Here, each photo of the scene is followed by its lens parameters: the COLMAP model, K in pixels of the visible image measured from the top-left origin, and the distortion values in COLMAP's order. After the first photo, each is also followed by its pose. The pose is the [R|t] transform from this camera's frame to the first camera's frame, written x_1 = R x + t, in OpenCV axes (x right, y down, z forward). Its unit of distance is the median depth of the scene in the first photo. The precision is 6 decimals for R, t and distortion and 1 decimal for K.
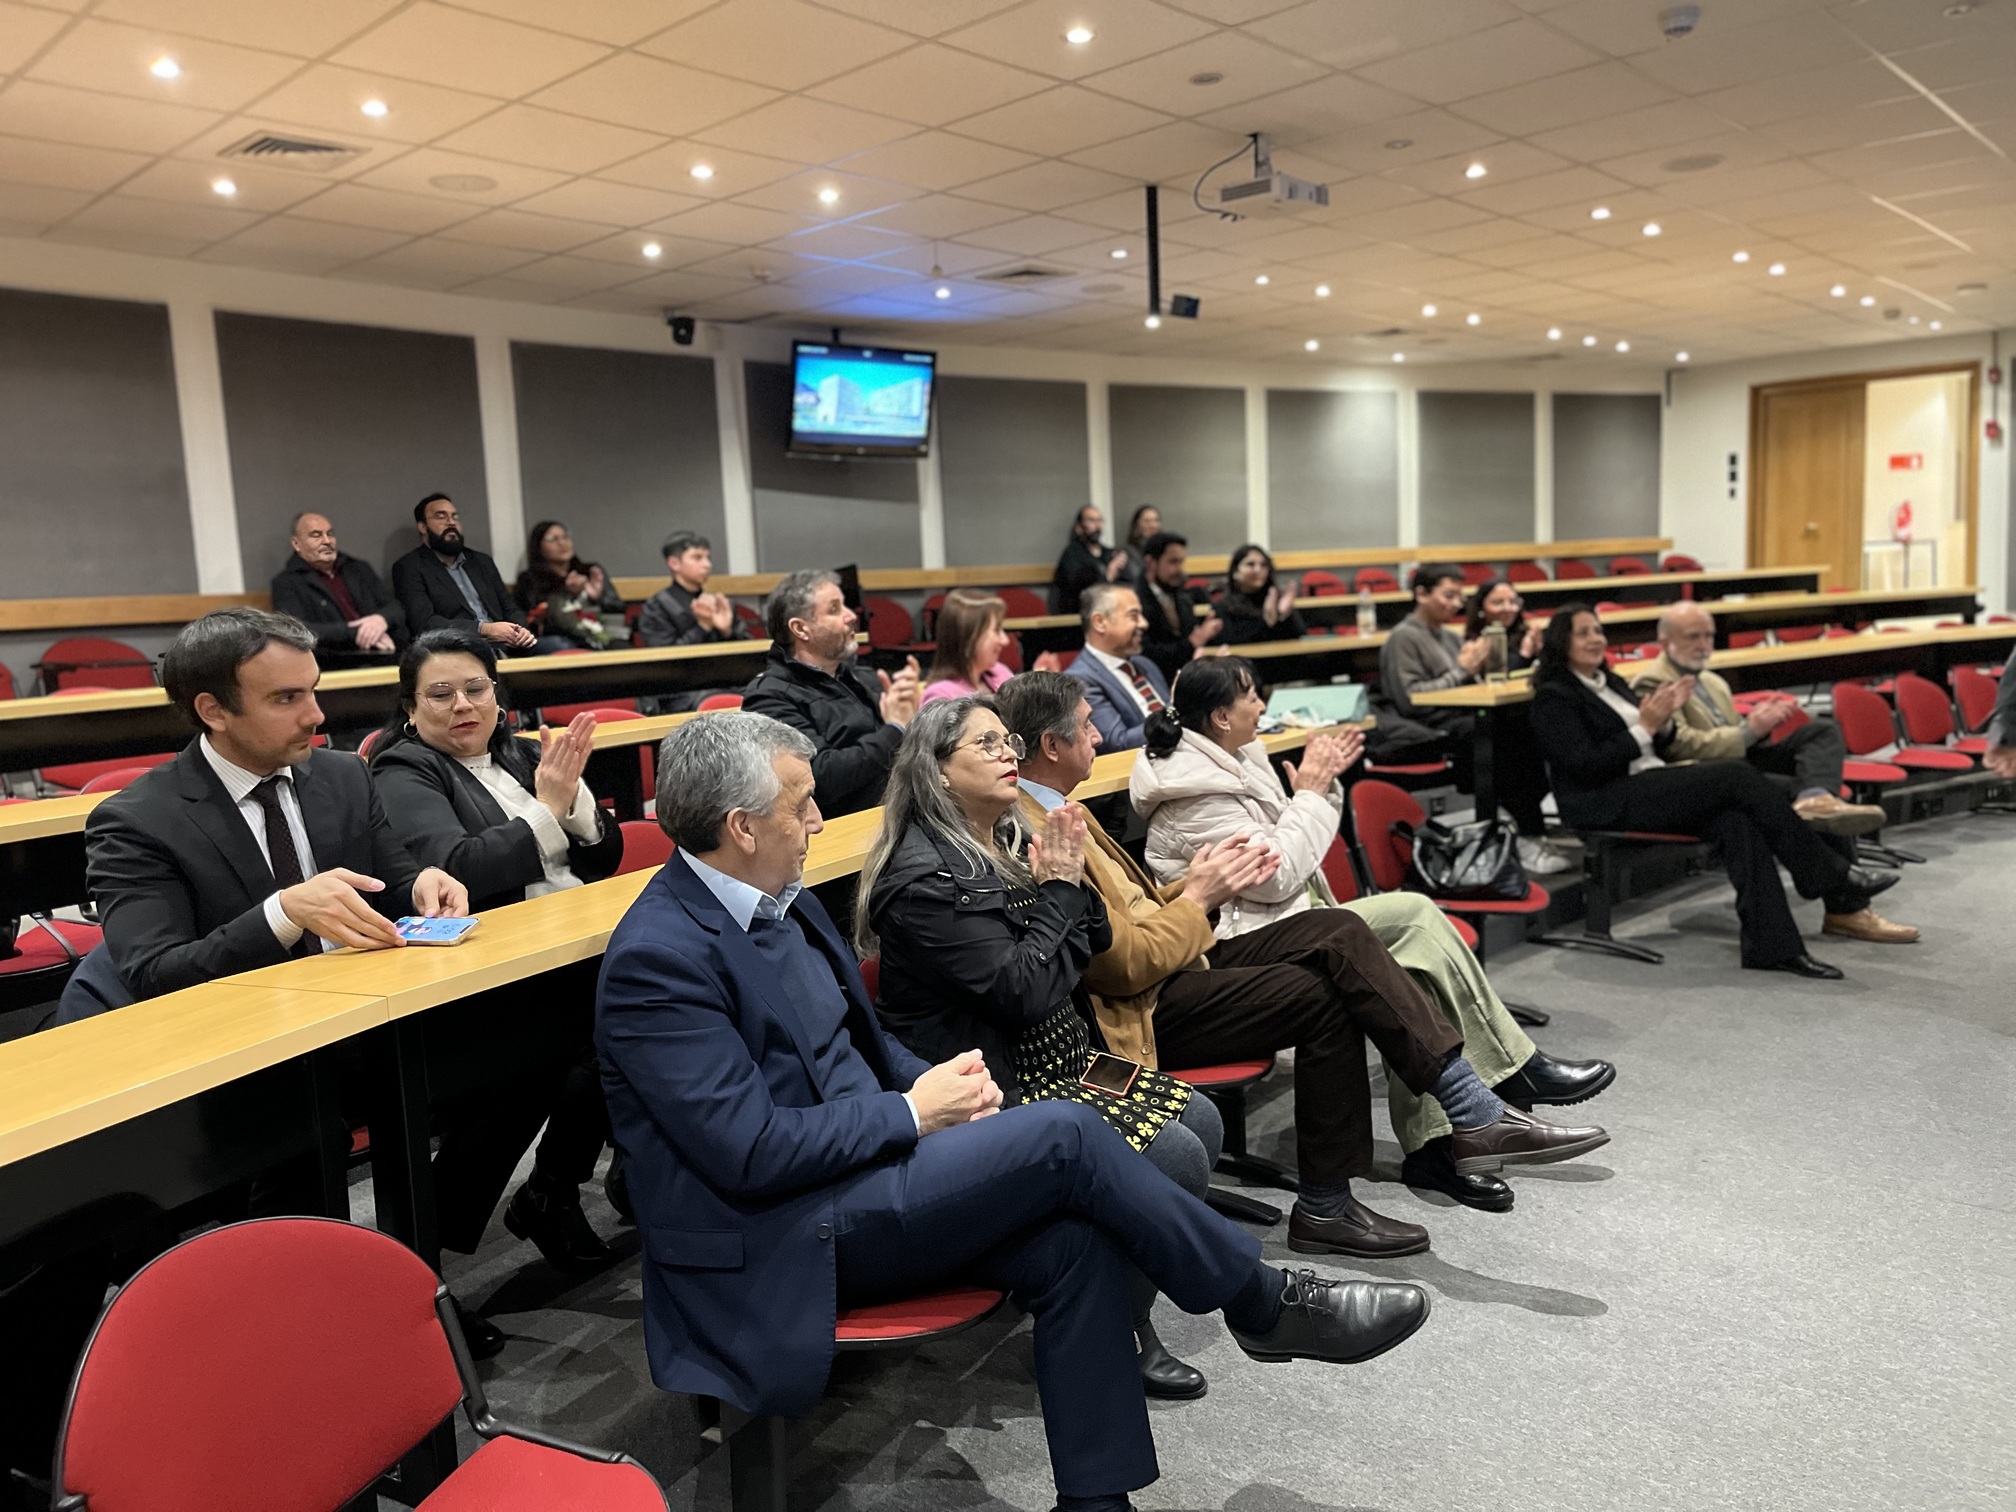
lens RADIAL K [[1539.0, 0, 1009.0], [0, 1539.0, 762.0], [0, 0, 1]] dist [0.038521, -0.083632]
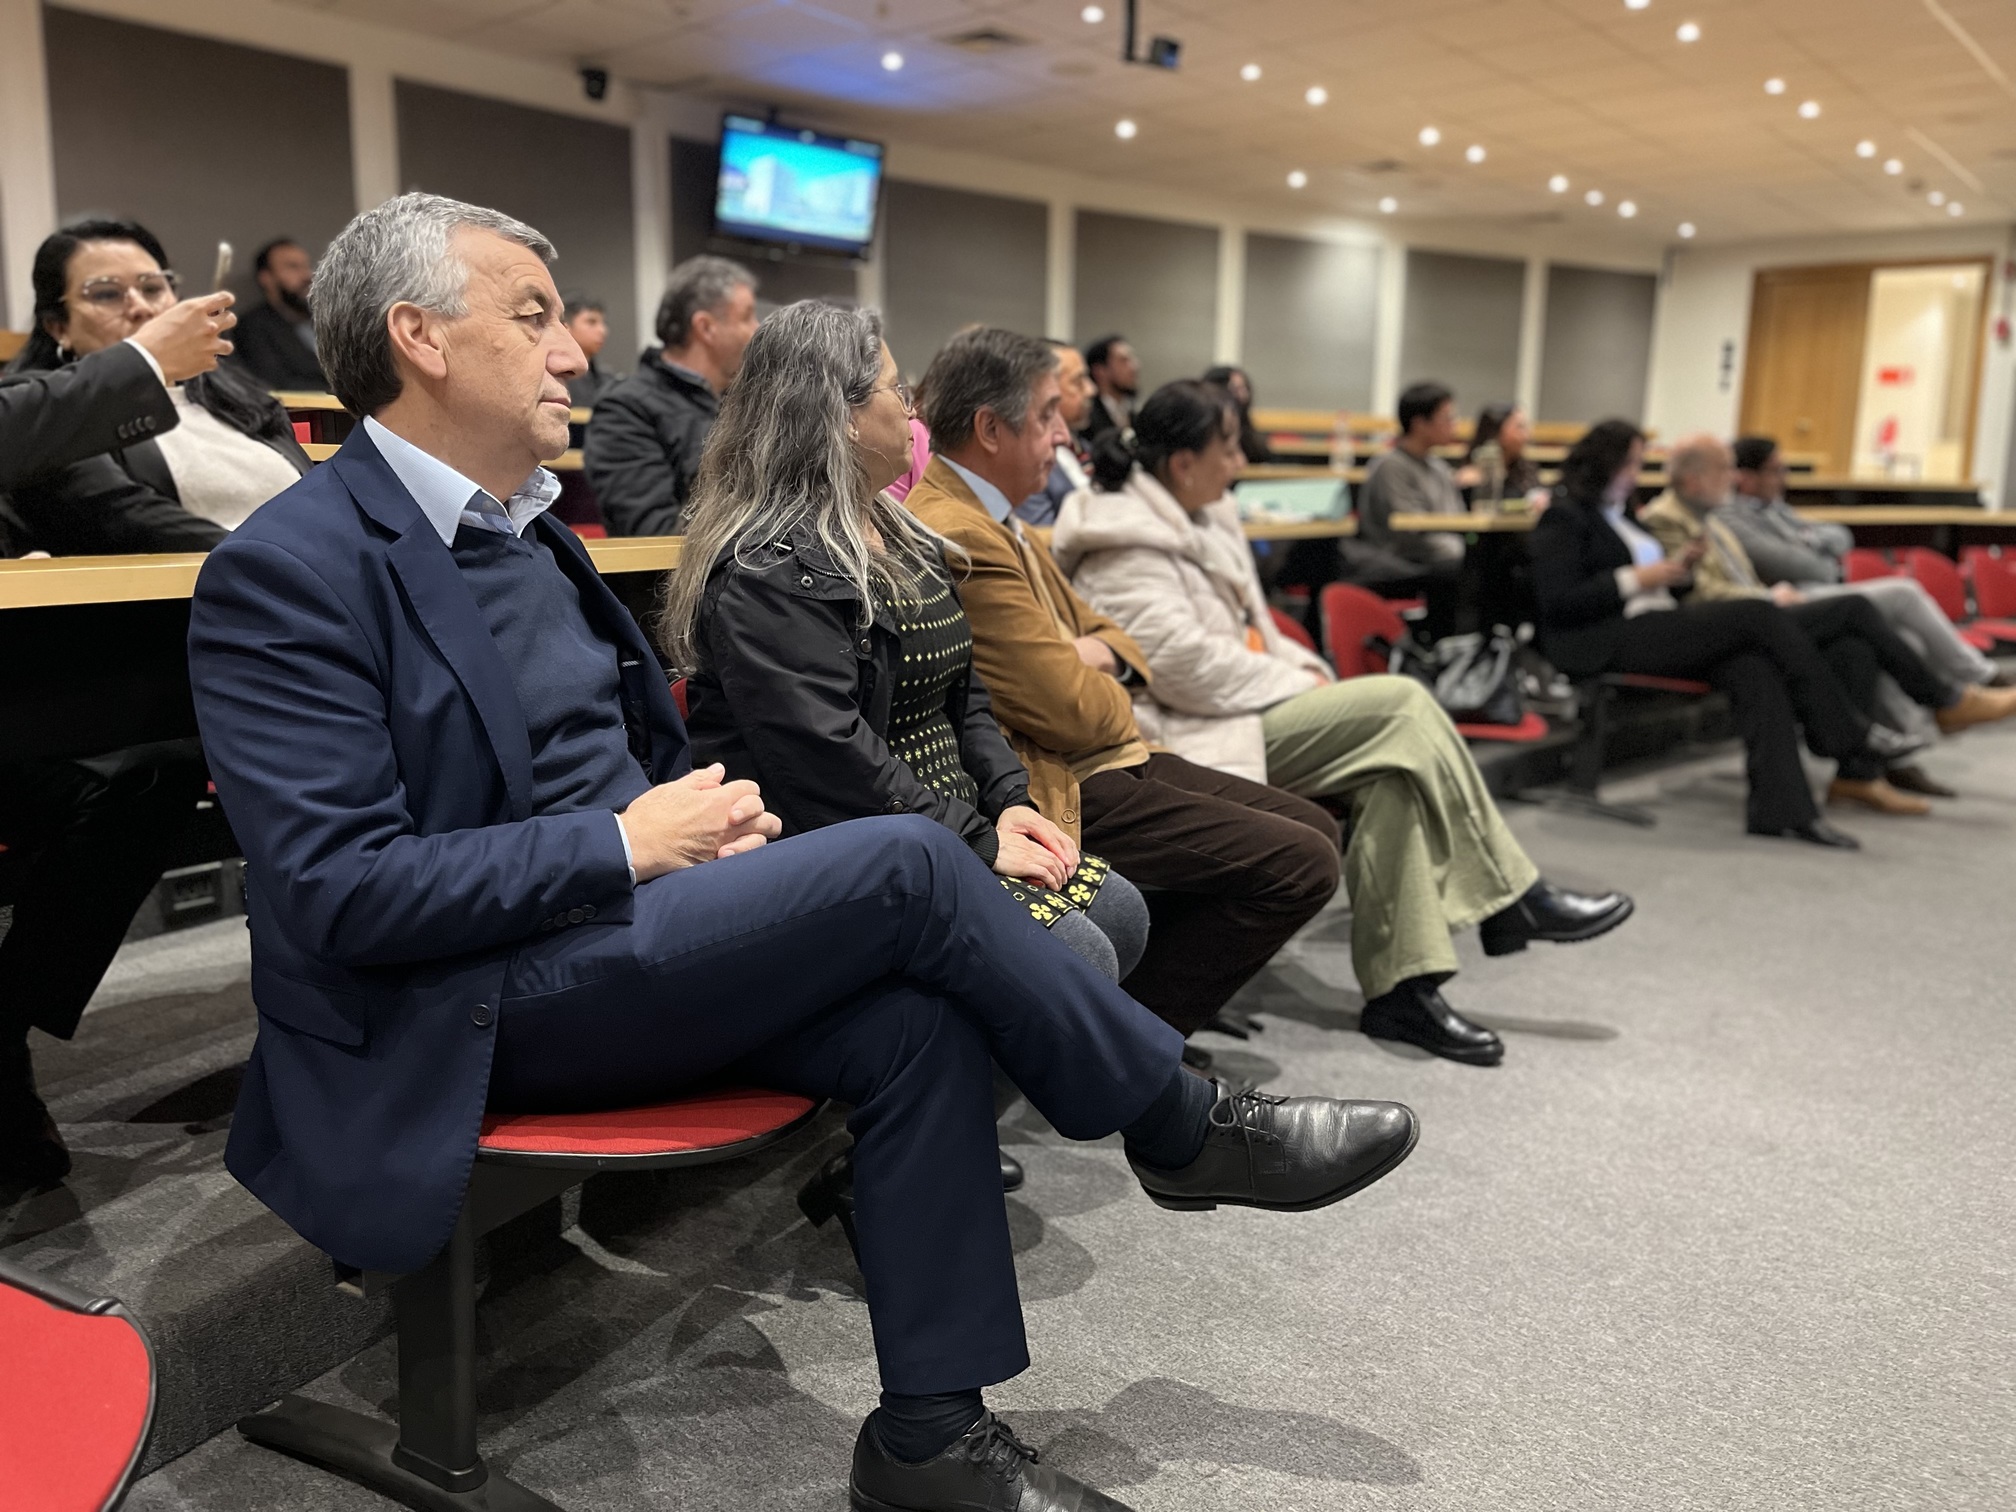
lens RADIAL K [[1539.0, 0, 1009.4], [0, 1539.0, 757.4], [0, 0, 1]] dist [0.038521, -0.083632]
pose [[0.997884, 0.054228, 0.035861, 0.032341], [-0.056194, 0.996832, 0.056293, 0.093500], [-0.032695, -0.058190, 0.997770, 0.204344]]
